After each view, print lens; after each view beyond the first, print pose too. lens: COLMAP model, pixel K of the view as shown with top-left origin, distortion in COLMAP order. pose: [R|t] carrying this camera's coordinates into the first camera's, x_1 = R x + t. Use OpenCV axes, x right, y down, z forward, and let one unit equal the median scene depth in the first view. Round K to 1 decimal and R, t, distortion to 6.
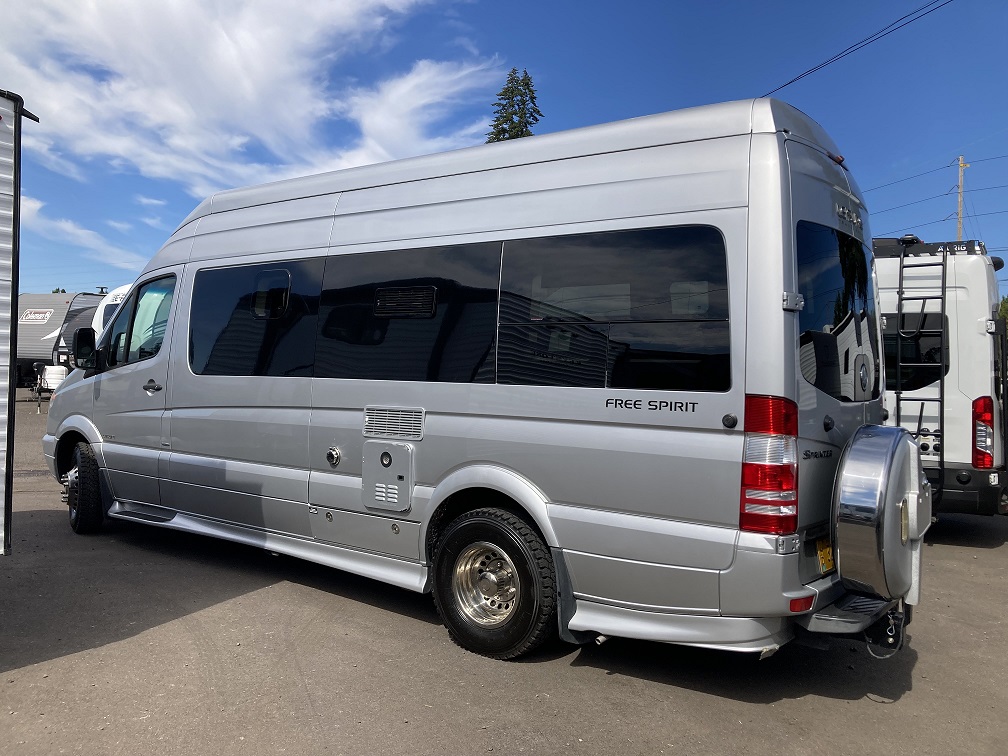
lens RADIAL K [[838.2, 0, 504.4], [0, 838.2, 389.0], [0, 0, 1]] dist [0.059792, -0.004812]
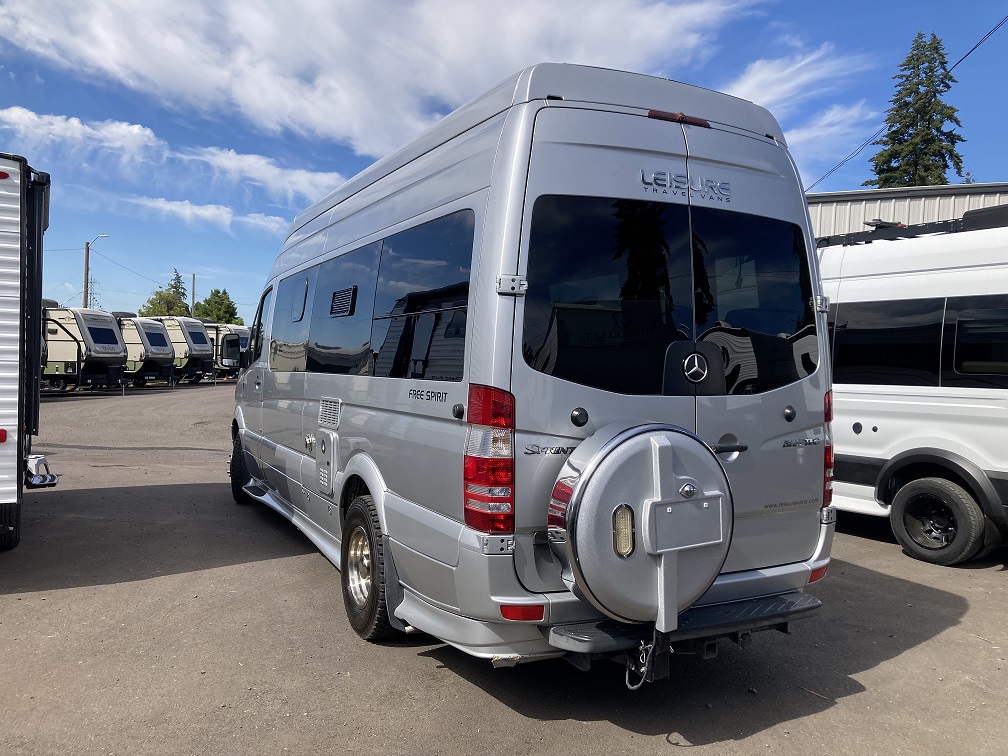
lens RADIAL K [[810.5, 0, 504.0], [0, 810.5, 378.0], [0, 0, 1]] dist [0.072122, 0.000676]
pose [[0.899002, 0.002041, -0.437939, 0.666569], [-0.012029, 0.999727, -0.020034, 0.016280], [0.437779, 0.023278, 0.898781, 0.175765]]
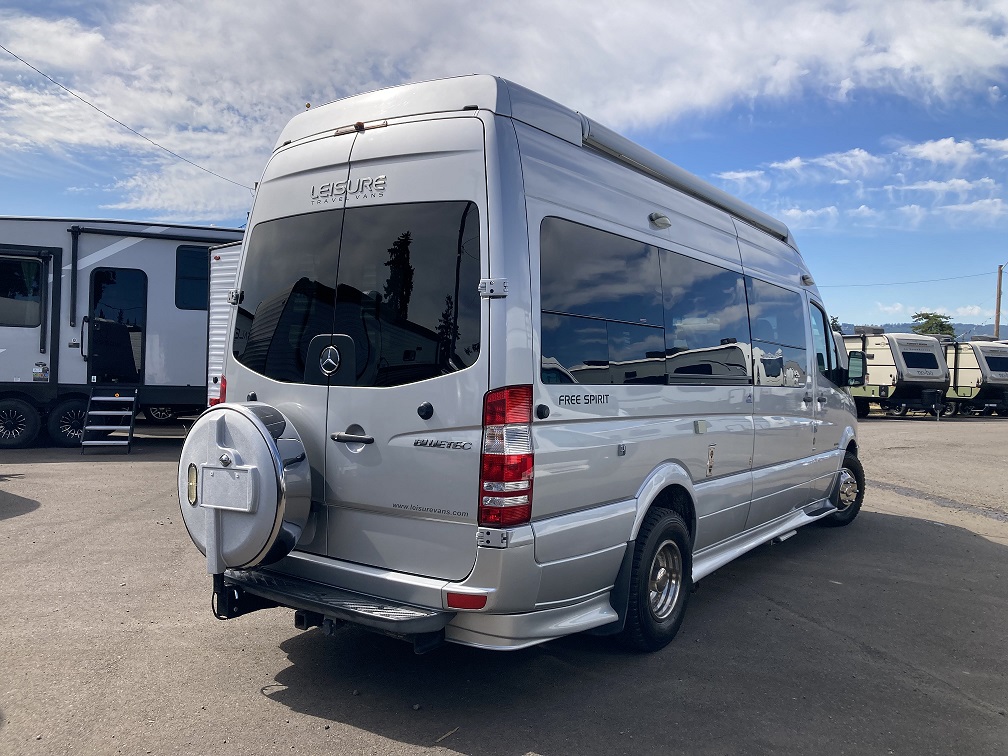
lens RADIAL K [[810.5, 0, 504.0], [0, 810.5, 378.0], [0, 0, 1]] dist [0.072122, 0.000676]
pose [[0.041907, -0.006565, -0.999100, 1.161556], [-0.065060, 0.997838, -0.009286, 0.006819], [0.997001, 0.065391, 0.041389, 0.865248]]
